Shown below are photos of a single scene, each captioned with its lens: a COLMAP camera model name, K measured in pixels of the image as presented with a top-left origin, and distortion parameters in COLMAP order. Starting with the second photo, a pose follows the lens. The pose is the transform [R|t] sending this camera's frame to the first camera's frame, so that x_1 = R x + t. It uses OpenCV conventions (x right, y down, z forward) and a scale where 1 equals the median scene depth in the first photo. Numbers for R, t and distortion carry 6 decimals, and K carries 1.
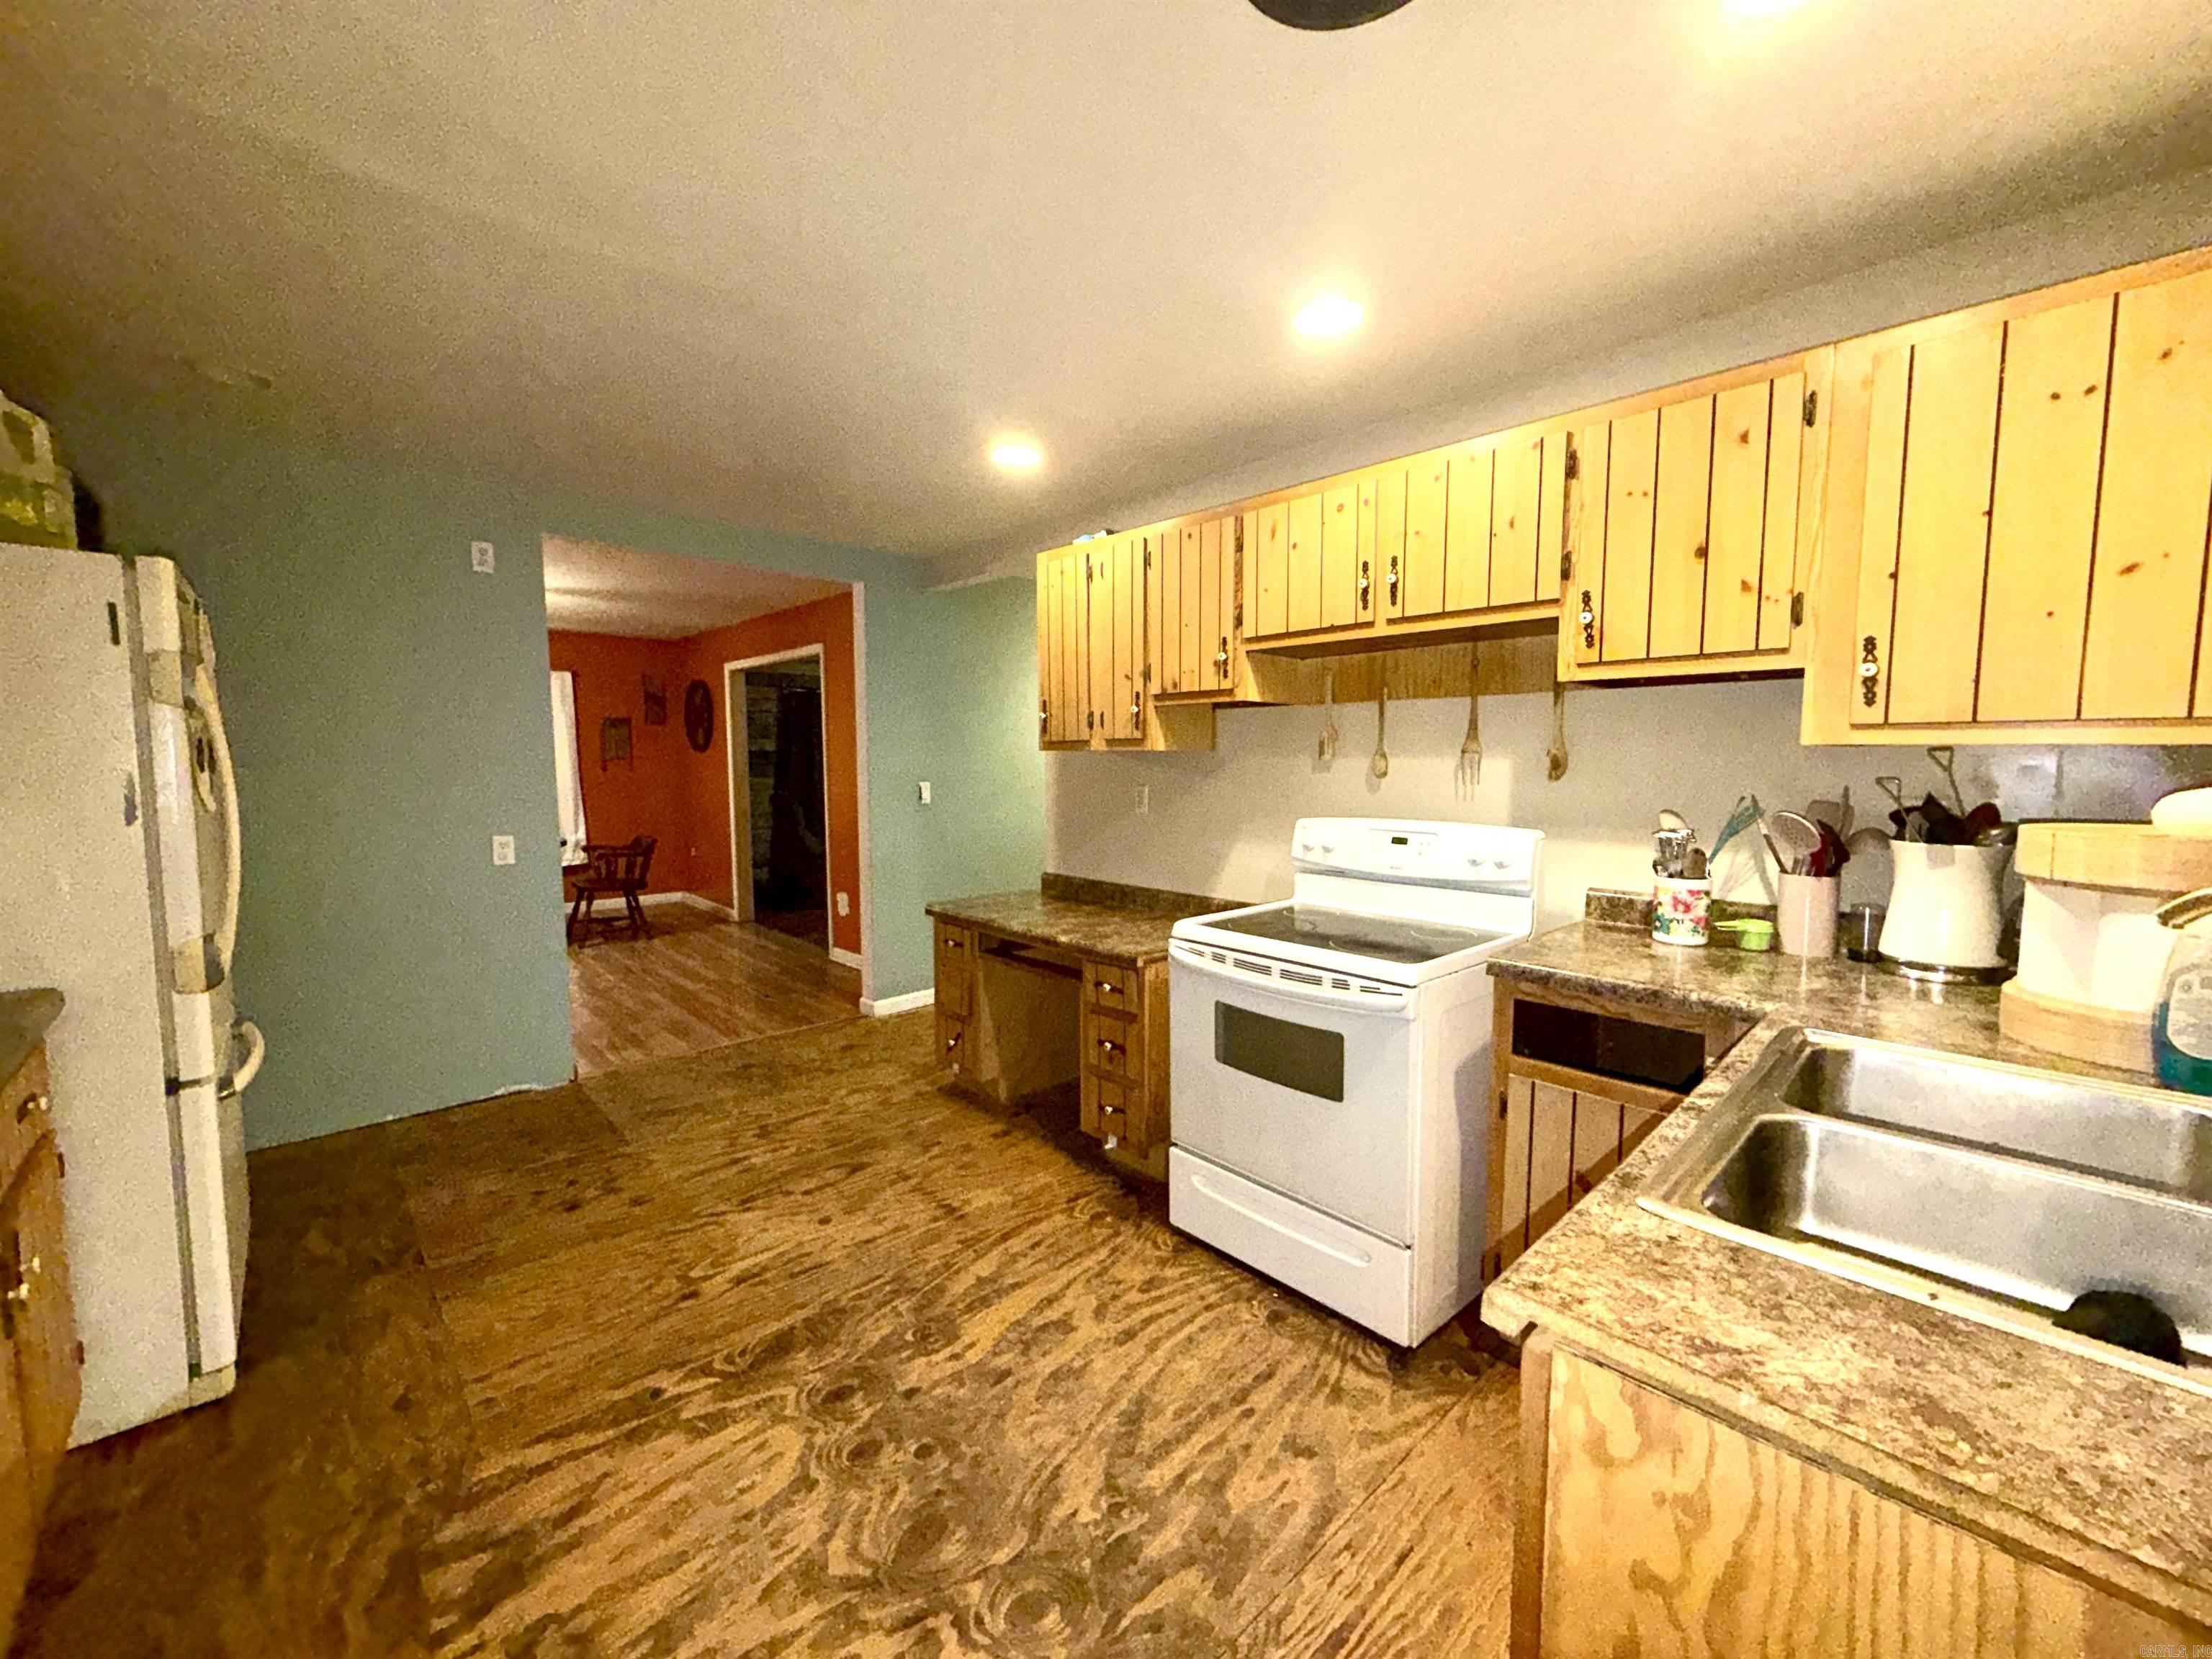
lens RADIAL K [[876.7, 0, 1102.6], [0, 876.7, 830.0], [0, 0, 1]] dist [-0.000820, 0.000126]
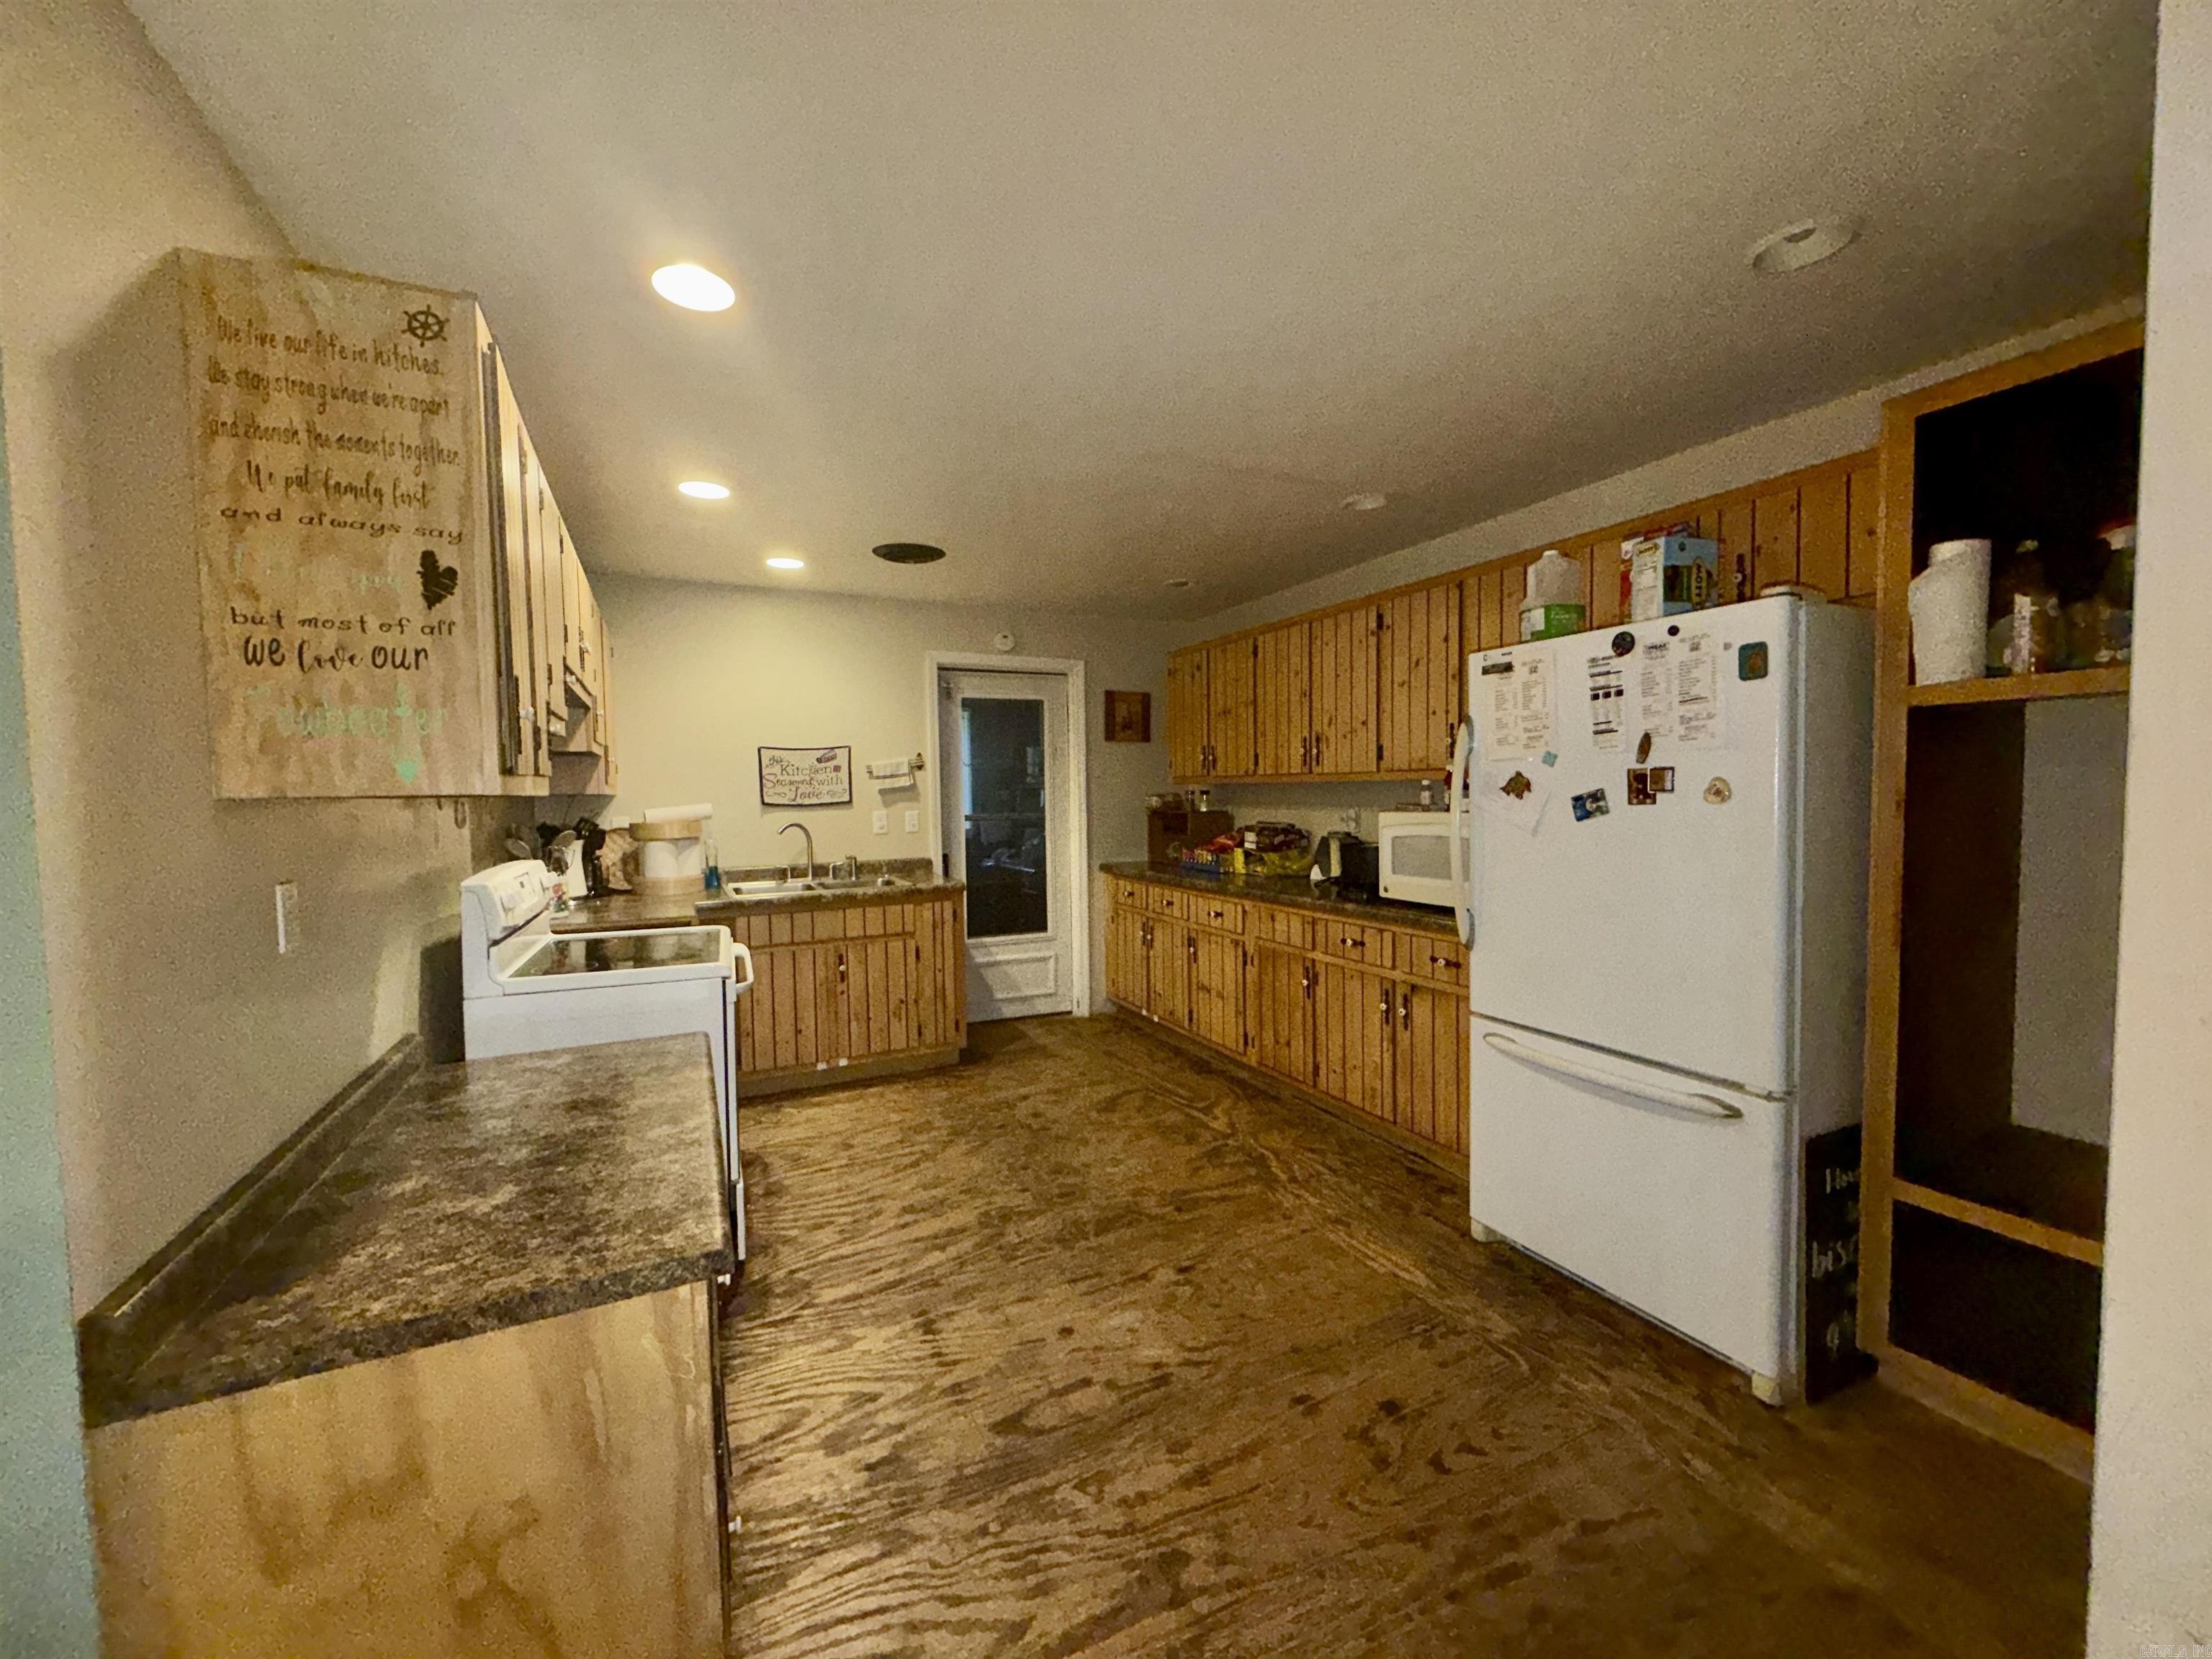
lens RADIAL K [[876.7, 0, 1102.6], [0, 876.7, 830.0], [0, 0, 1]] dist [-0.000820, 0.000126]
pose [[-0.954455, 0.000360, 0.298355, -0.709203], [0.040256, 0.991010, 0.127587, -0.177920], [-0.295627, 0.133787, -0.945889, 2.026342]]
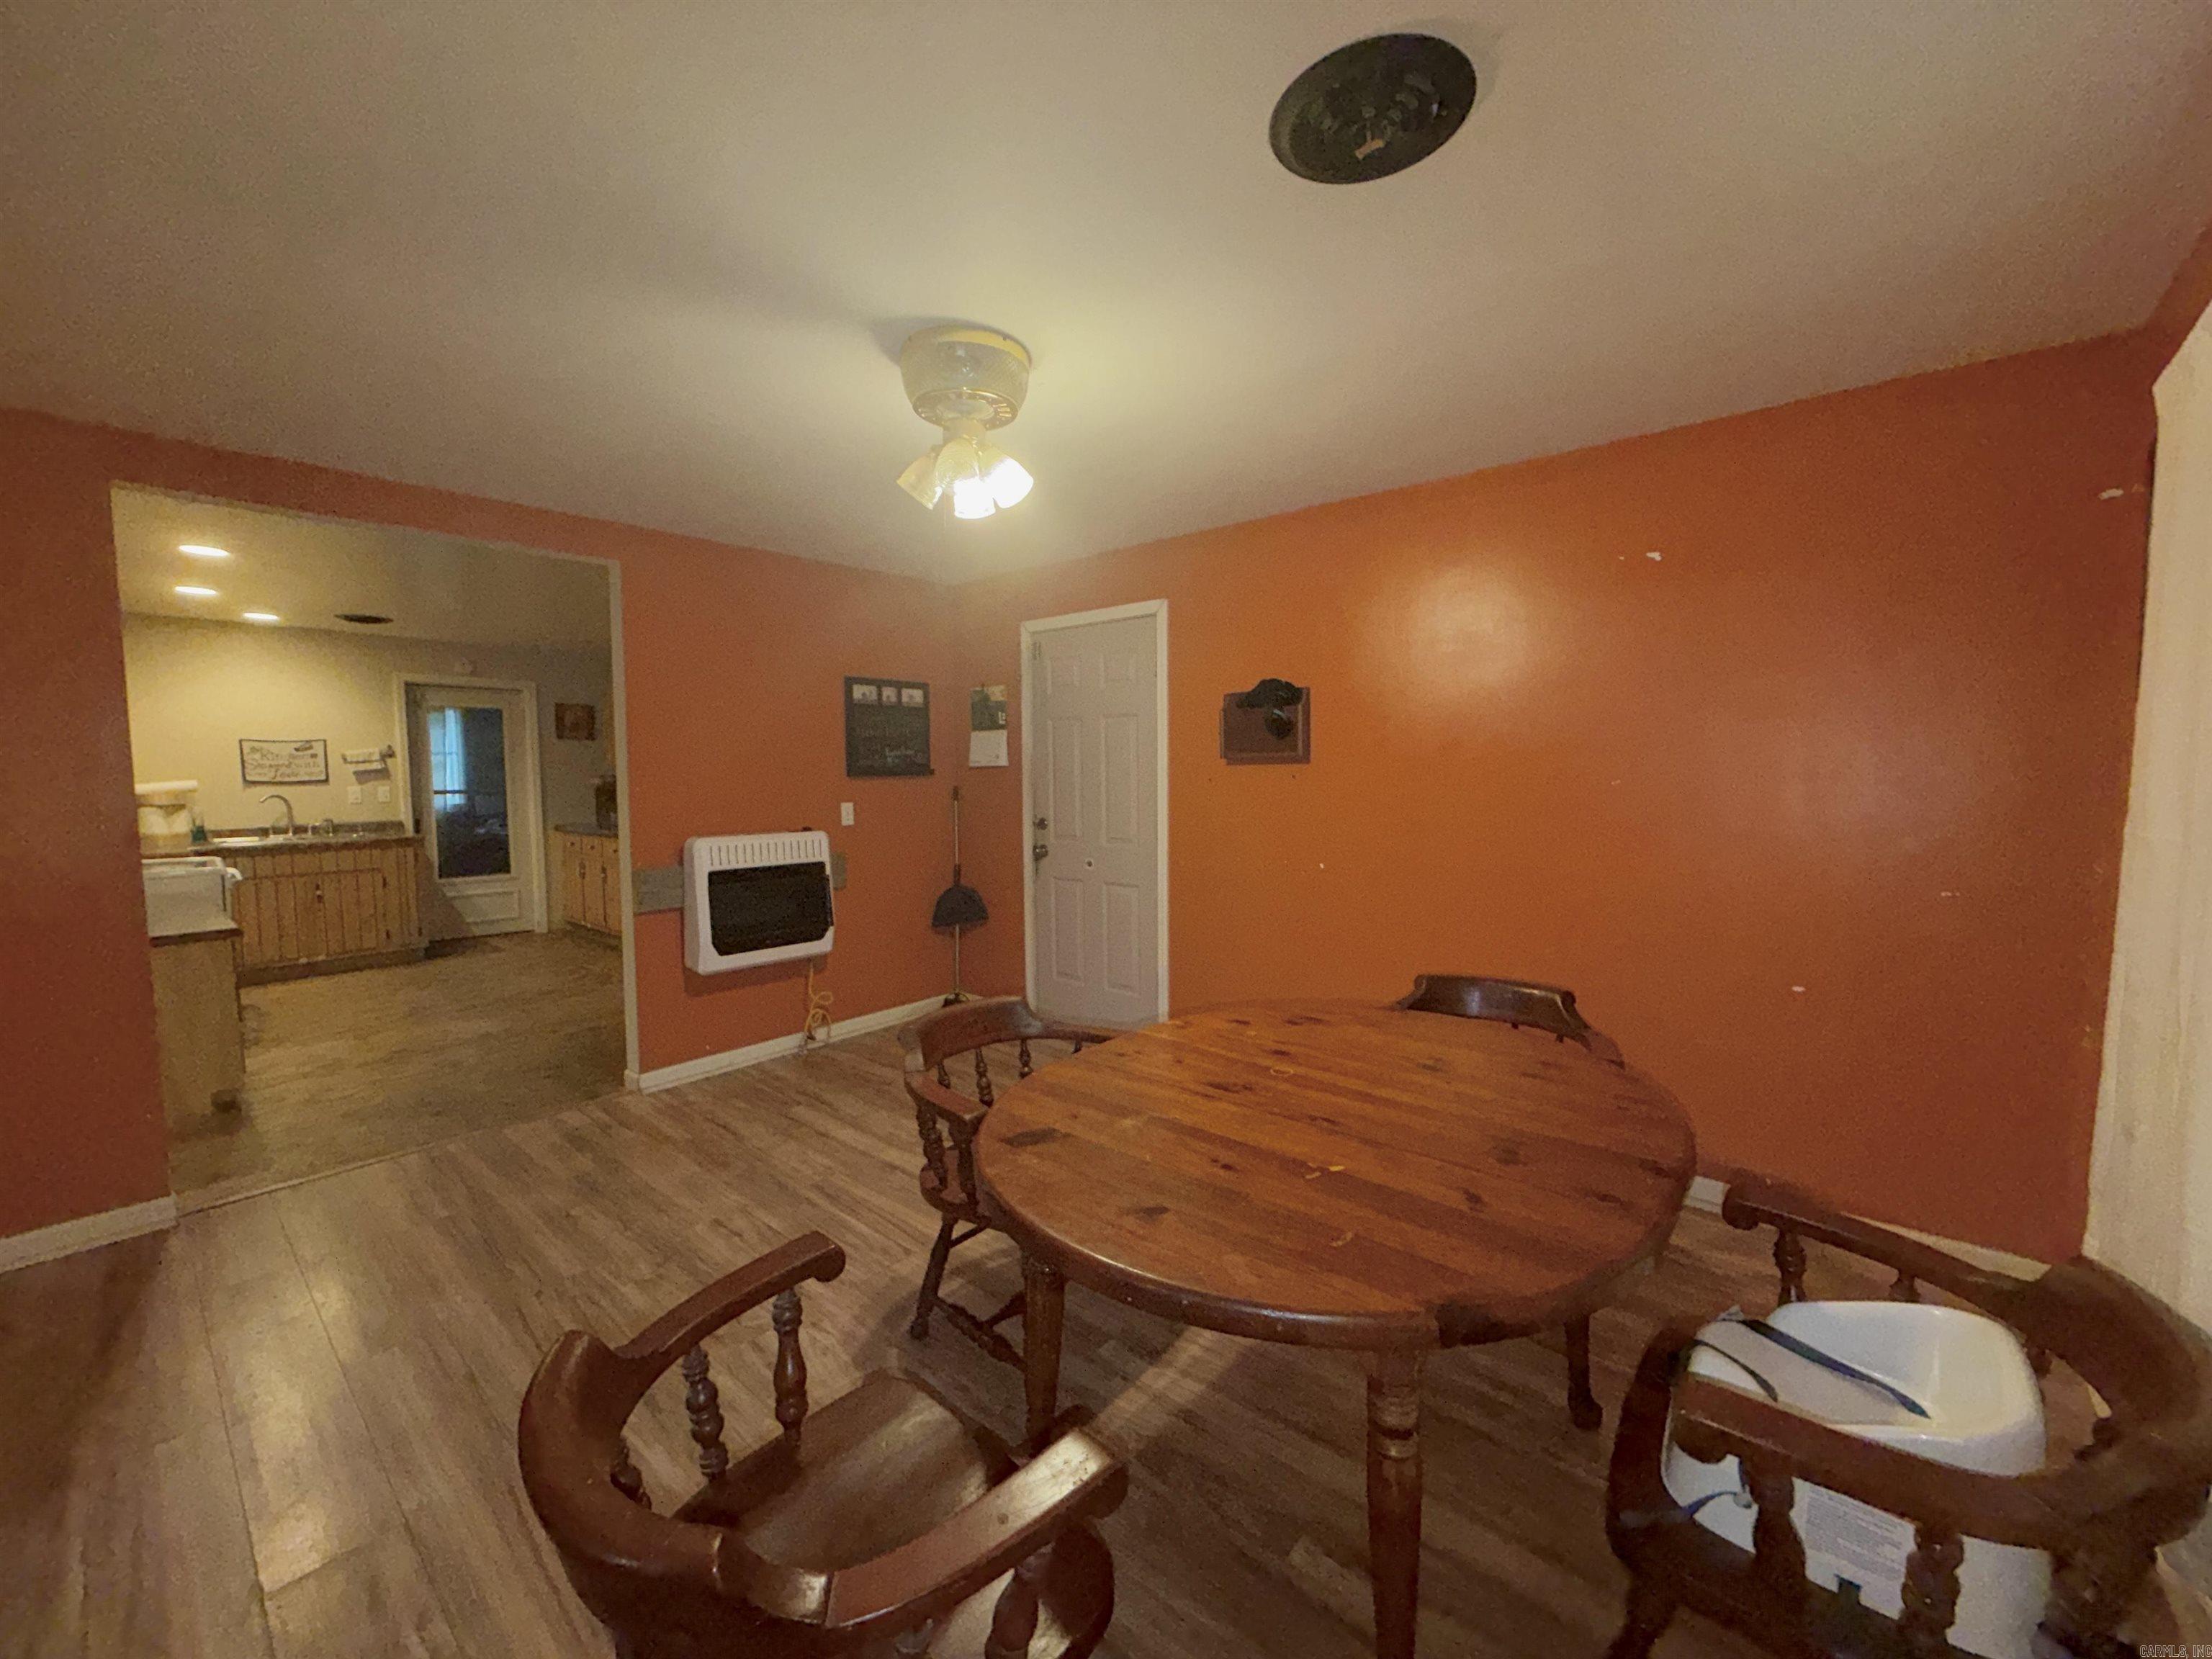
lens RADIAL K [[876.7, 0, 1102.6], [0, 876.7, 830.0], [0, 0, 1]] dist [-0.000820, 0.000126]
pose [[-0.994175, 0.012262, -0.107080, -1.731634], [-0.004326, 0.988166, 0.153328, -0.292071], [0.107692, 0.152898, -0.982357, 3.342669]]
